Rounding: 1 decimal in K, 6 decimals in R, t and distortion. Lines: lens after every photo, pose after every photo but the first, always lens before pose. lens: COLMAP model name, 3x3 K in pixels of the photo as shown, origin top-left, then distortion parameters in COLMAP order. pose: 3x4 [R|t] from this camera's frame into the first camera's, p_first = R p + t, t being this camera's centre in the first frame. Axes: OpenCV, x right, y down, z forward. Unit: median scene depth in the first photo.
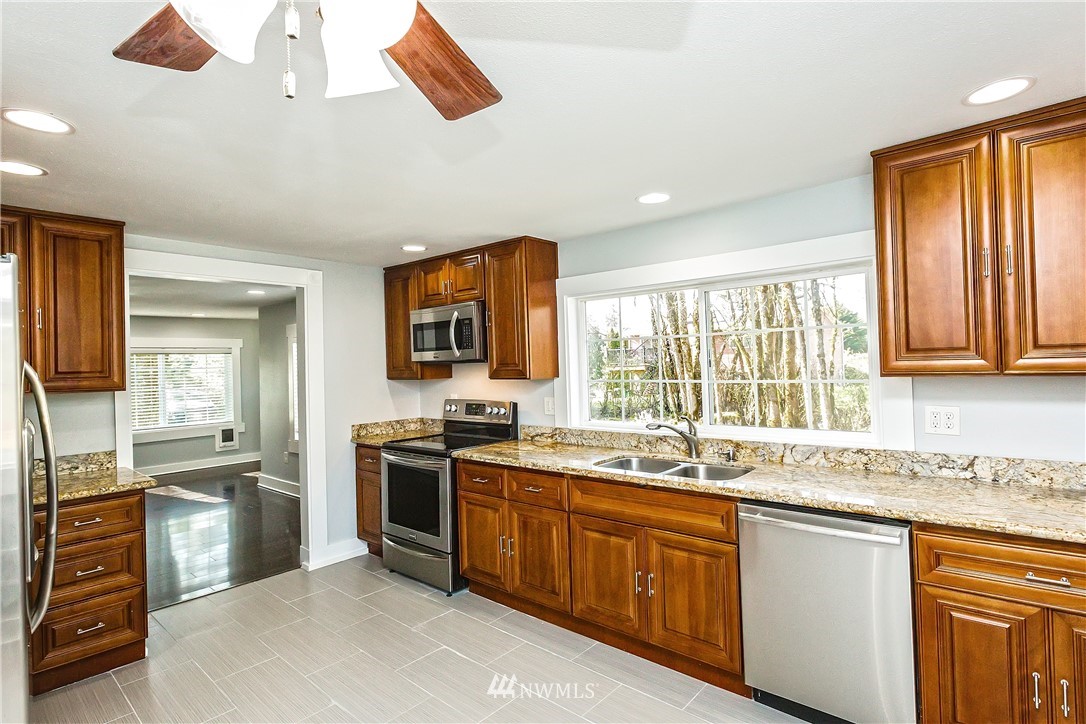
lens RADIAL K [[529.9, 0, 540.4], [0, 529.9, 365.7], [0, 0, 1]] dist [-0.003293, -0.000520]
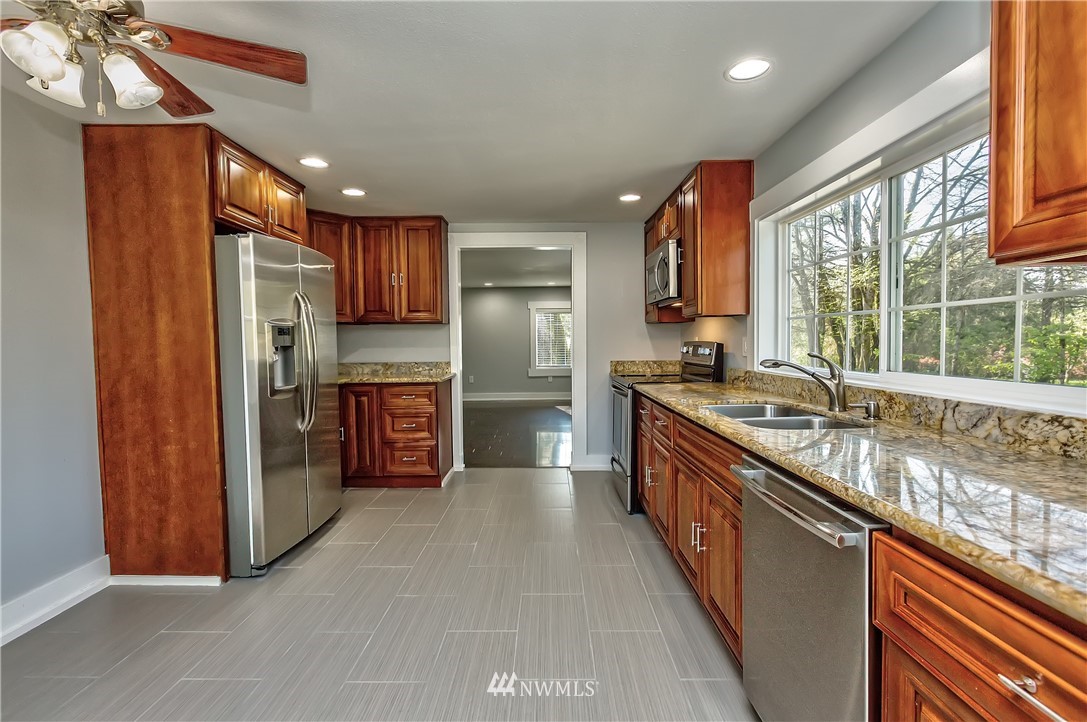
lens RADIAL K [[481.3, 0, 546.4], [0, 481.3, 363.3], [0, 0, 1]] dist [-0.028119, 0.005735]
pose [[0.669097, 0.058393, -0.740877, 0.543168], [-0.010115, 0.997532, 0.069486, 0.069908], [0.743106, -0.038999, 0.668036, 0.279379]]
